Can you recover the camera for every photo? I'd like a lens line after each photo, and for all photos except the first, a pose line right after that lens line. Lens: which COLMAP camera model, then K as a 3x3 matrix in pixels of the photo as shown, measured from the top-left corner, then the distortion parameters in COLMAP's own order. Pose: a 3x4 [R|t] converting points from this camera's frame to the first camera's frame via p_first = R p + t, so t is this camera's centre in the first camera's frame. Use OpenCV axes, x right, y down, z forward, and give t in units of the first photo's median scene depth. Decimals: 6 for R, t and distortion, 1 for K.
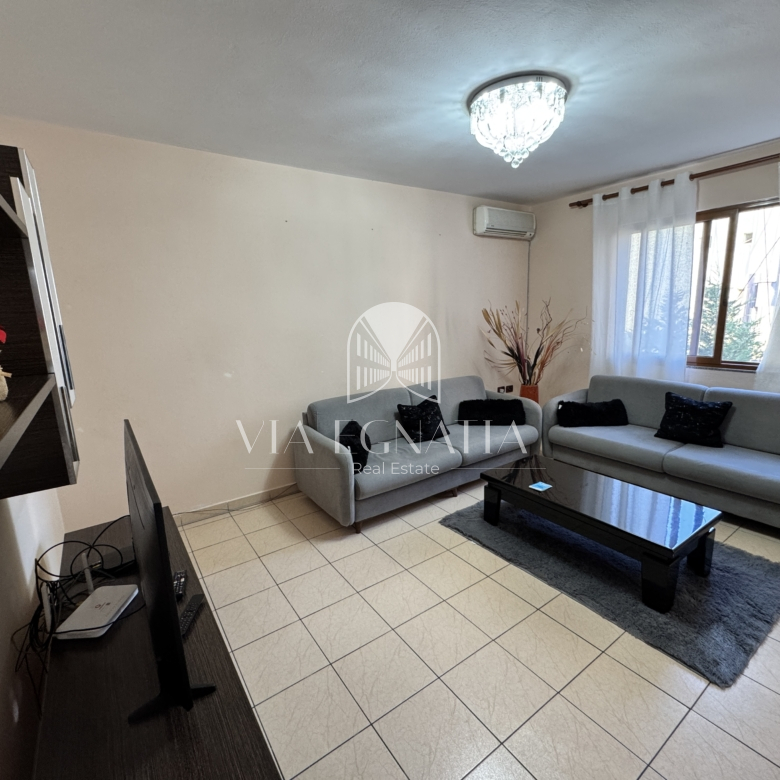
lens RADIAL K [[417.1, 0, 390.0], [0, 417.1, 390.0], [0, 0, 1]] dist [-0.001181, -0.000704]
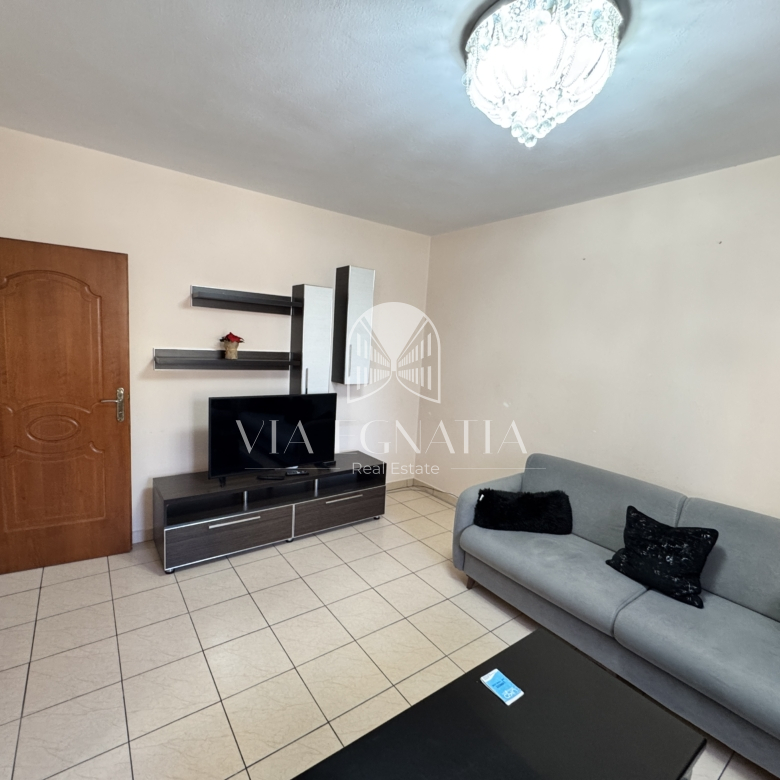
lens RADIAL K [[417.1, 0, 390.0], [0, 417.1, 390.0], [0, 0, 1]] dist [-0.001181, -0.000704]
pose [[0.021577, 0.155657, -0.987575, 0.980990], [-0.253078, 0.956483, 0.145227, -0.217235], [0.967205, 0.246800, 0.060032, 0.846487]]
